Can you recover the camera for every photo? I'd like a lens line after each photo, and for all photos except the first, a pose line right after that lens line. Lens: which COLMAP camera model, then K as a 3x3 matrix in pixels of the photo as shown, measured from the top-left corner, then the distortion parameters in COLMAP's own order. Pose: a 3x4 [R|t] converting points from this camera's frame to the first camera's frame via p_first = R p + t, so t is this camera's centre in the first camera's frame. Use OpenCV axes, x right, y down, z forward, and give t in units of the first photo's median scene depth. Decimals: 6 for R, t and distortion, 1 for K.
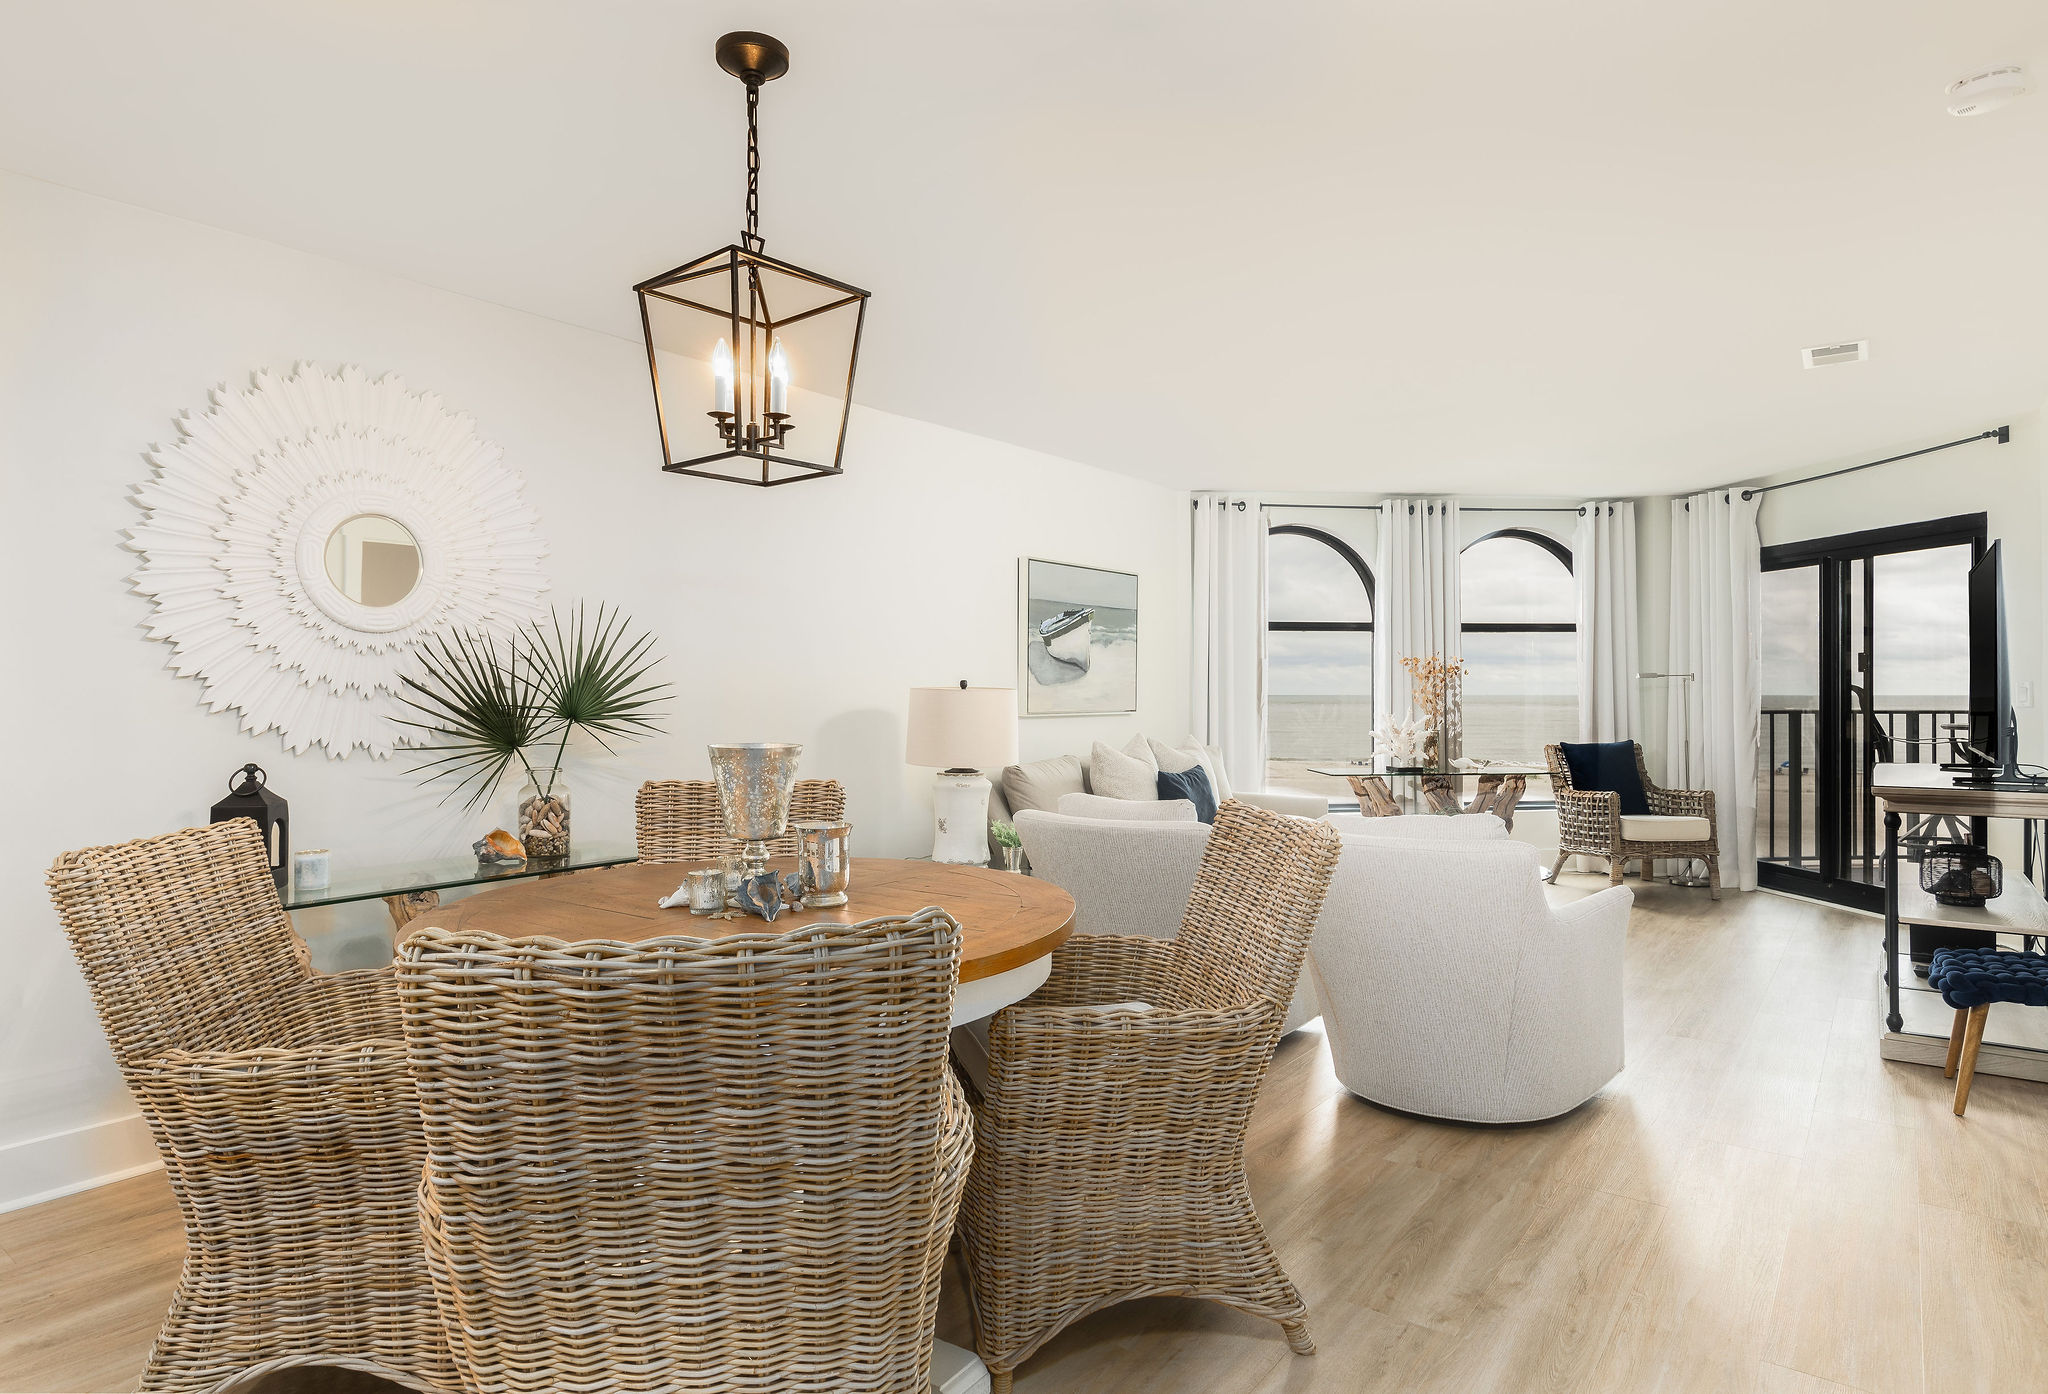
lens RADIAL K [[1137.1, 0, 1023.4], [0, 1137.1, 684.0], [0, 0, 1]] dist [-0.002526, 0.001325]
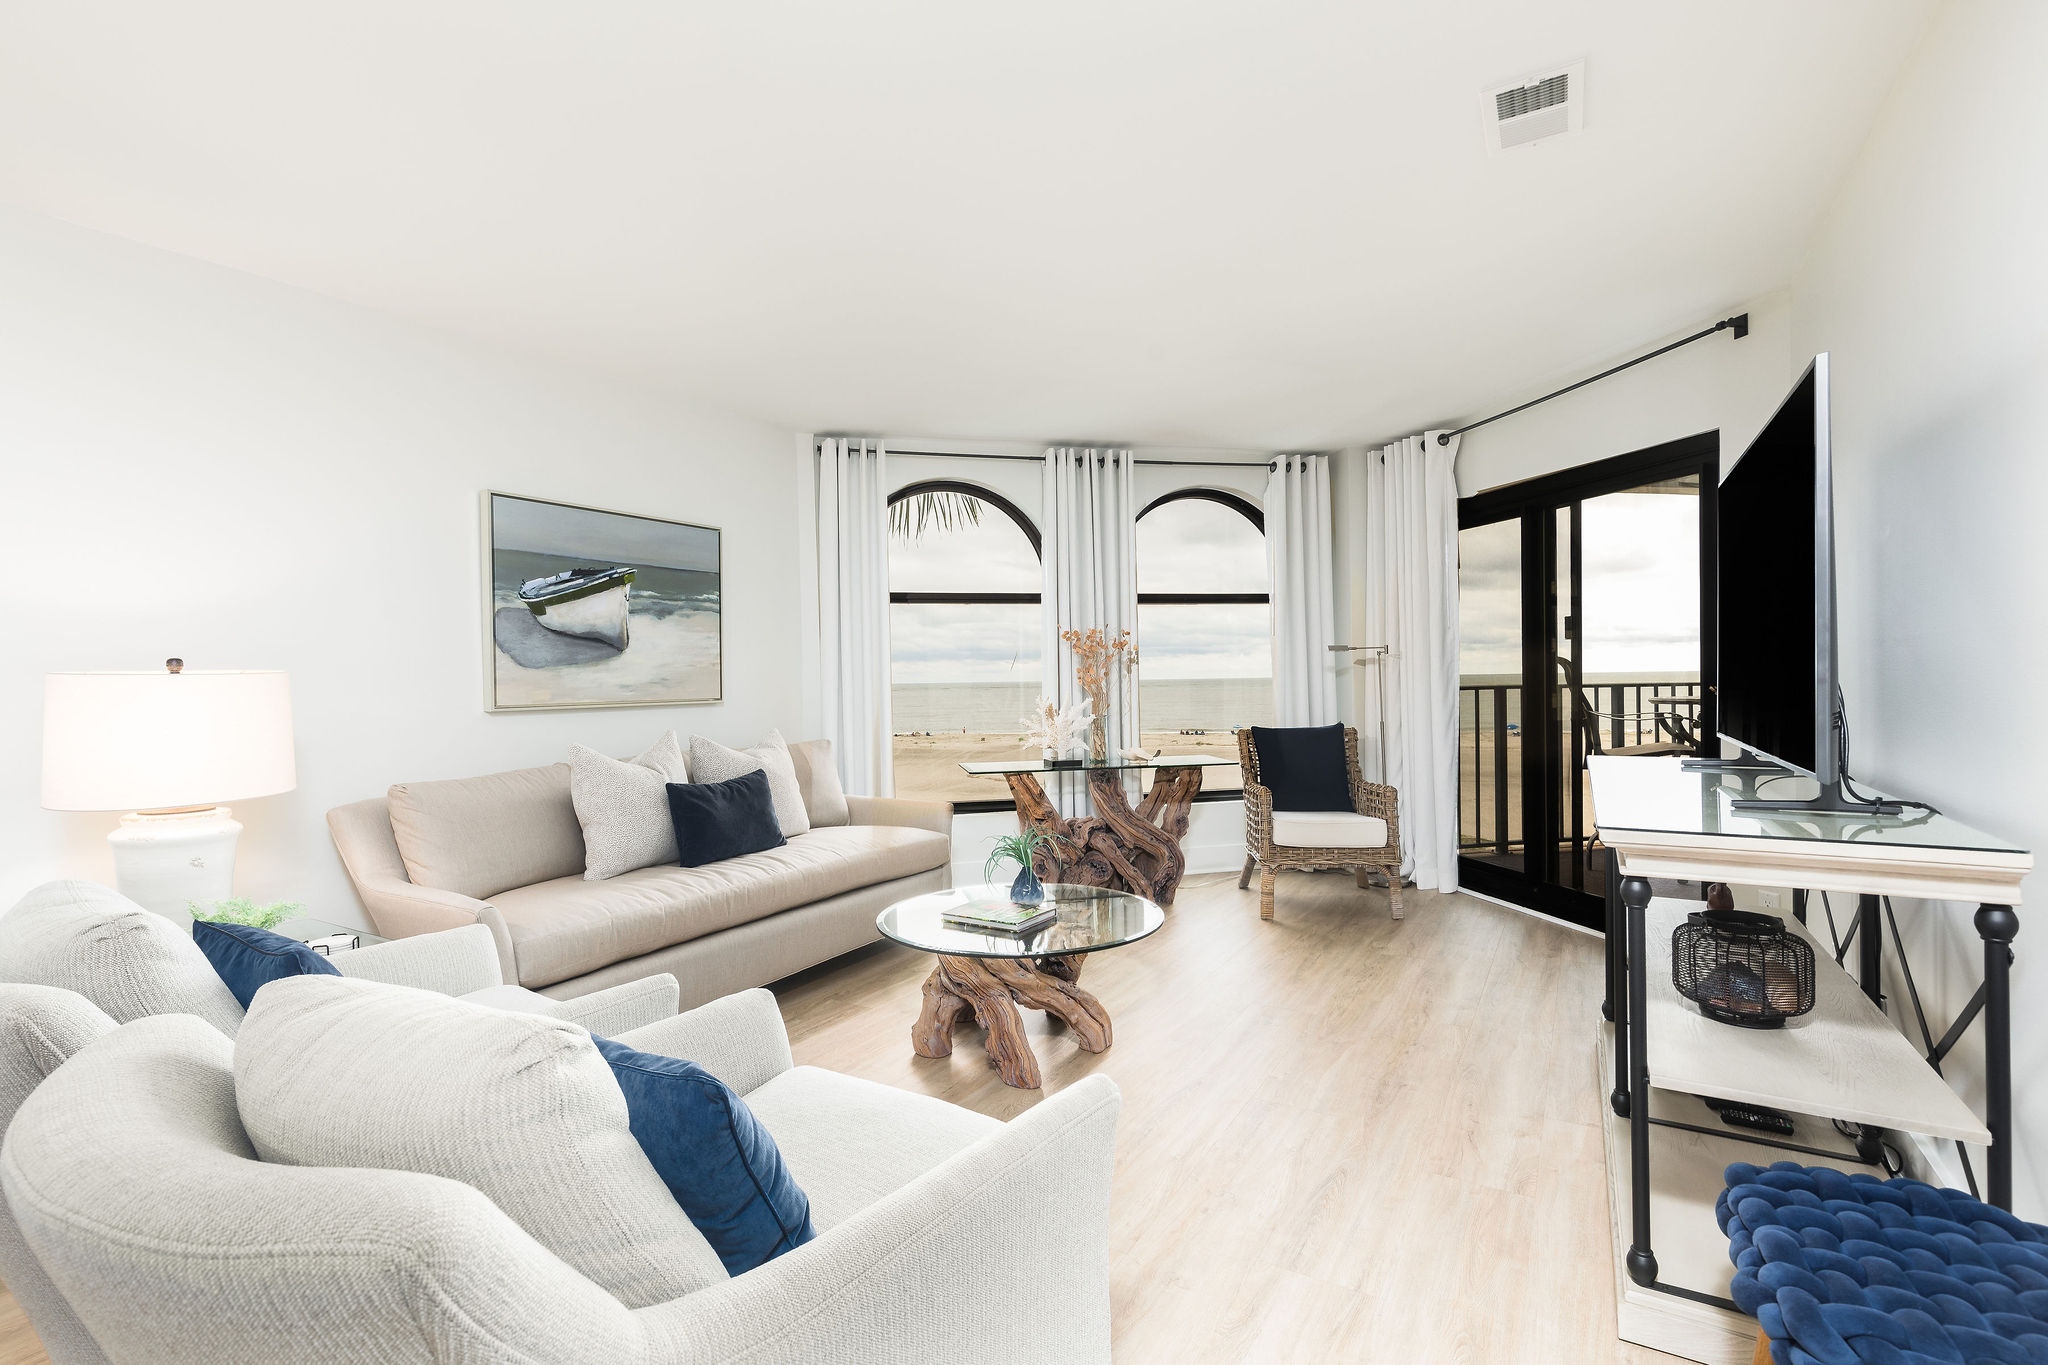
lens RADIAL K [[923.4, 0, 1024.0], [0, 923.4, 682.5], [0, 0, 1]] dist [0.012968, 0.000061]
pose [[0.994083, -0.015803, 0.107471, 0.248409], [0.014664, 0.999828, 0.011377, 0.007431], [-0.107632, -0.009734, 0.994143, 0.340866]]
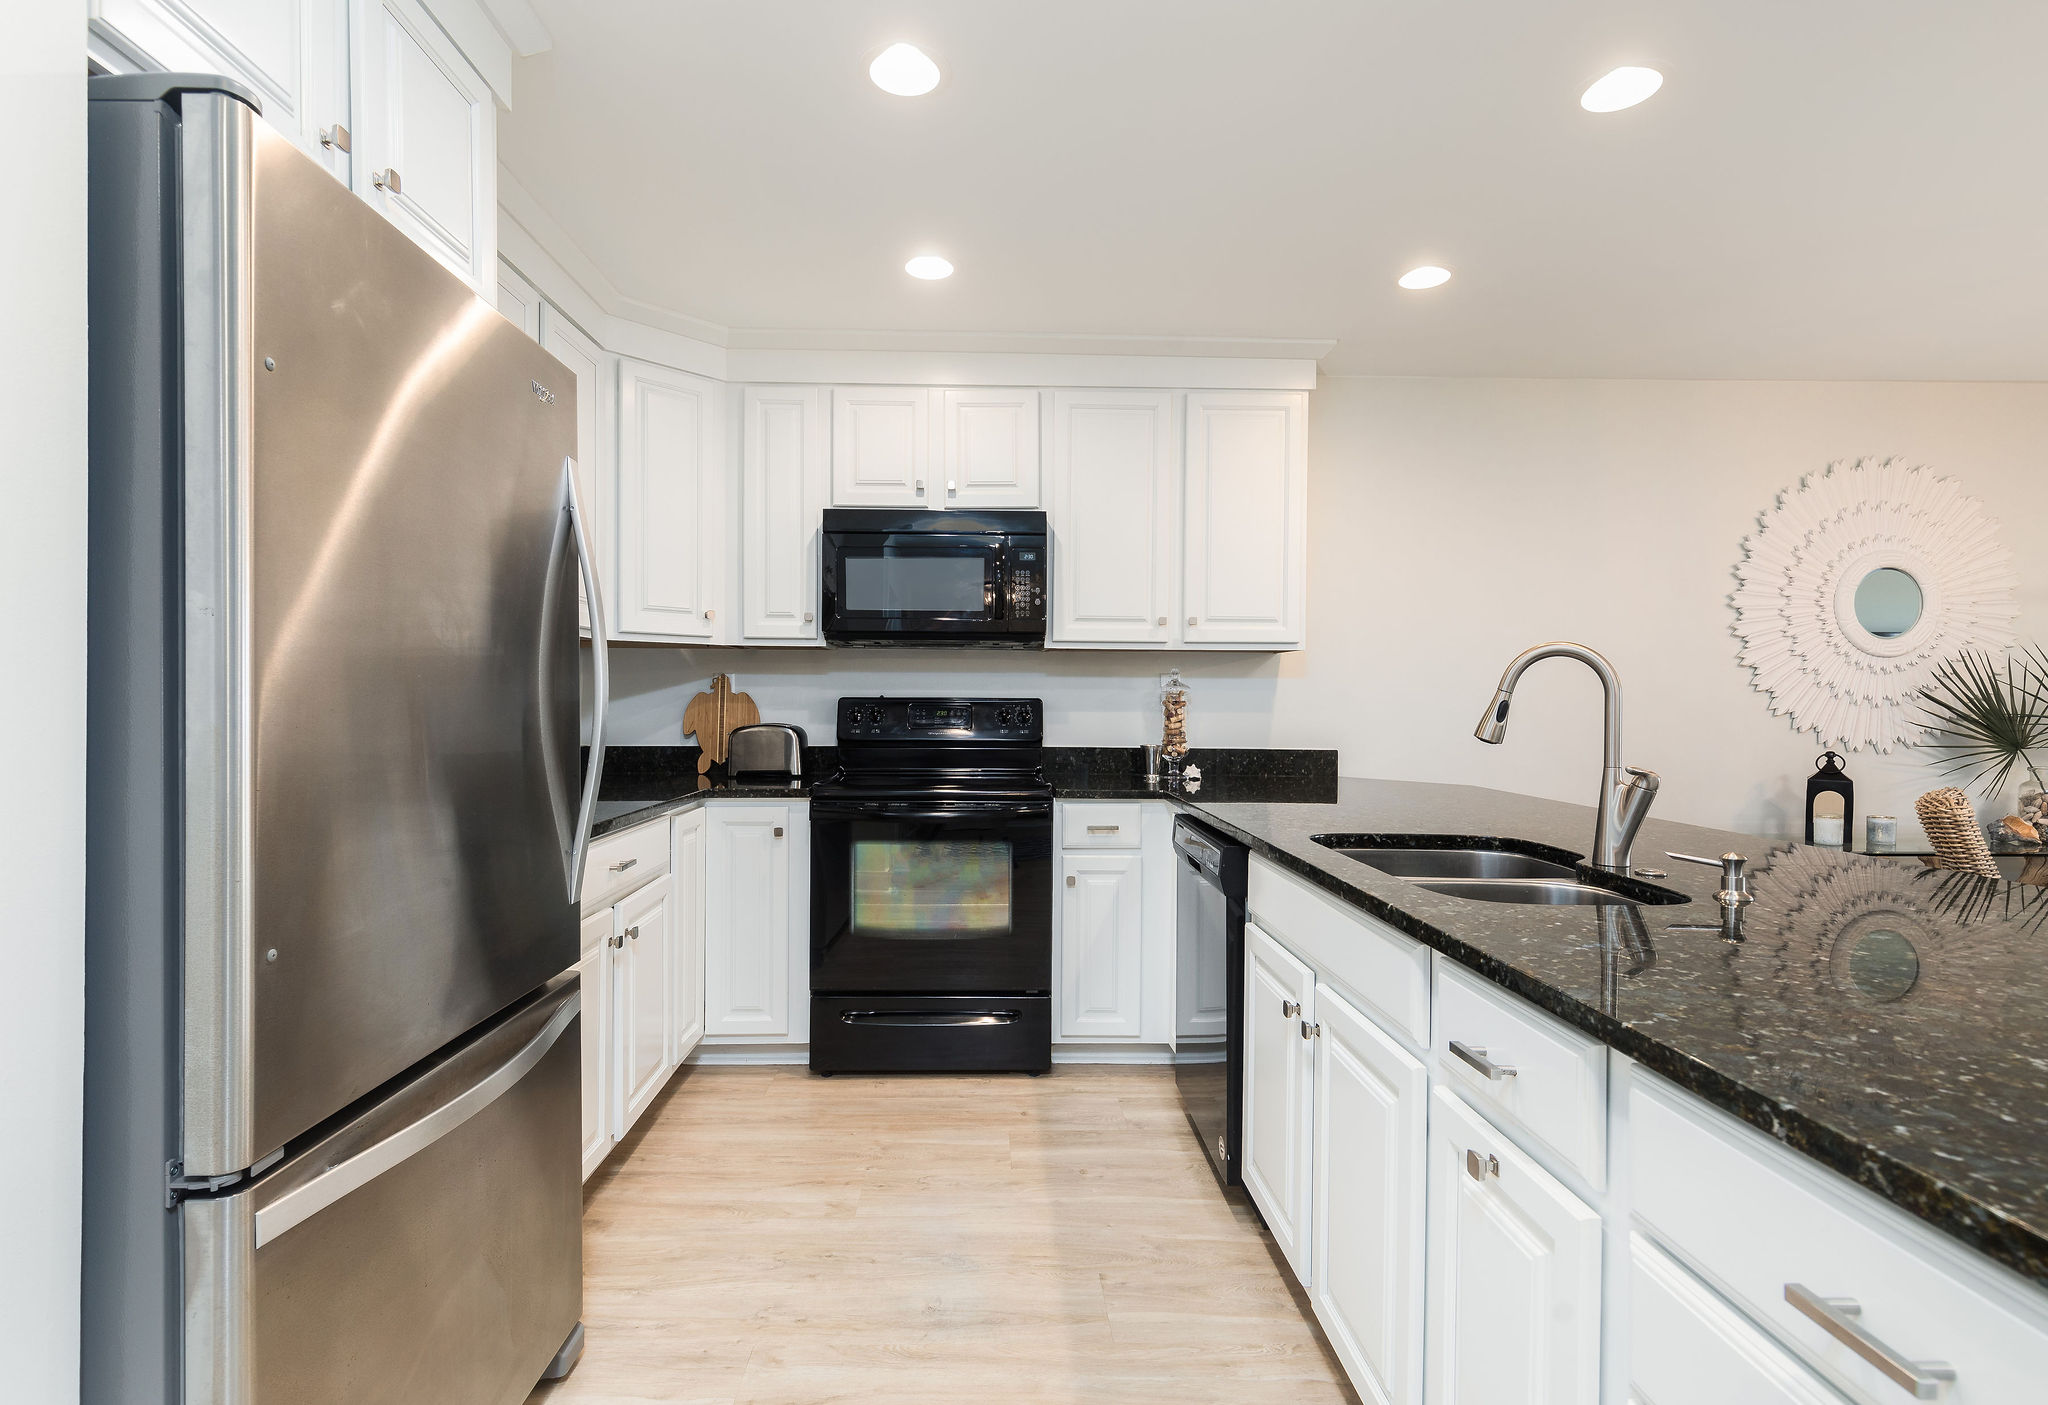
lens RADIAL K [[1012.5, 0, 1024.0], [0, 1012.5, 702.5], [0, 0, 1]] dist [0.011107, -0.000175]
pose [[0.625658, 0.005459, -0.780078, -0.141191], [-0.003352, 0.999985, 0.004309, 0.002972], [0.780090, -0.000081, 0.625667, -0.269952]]
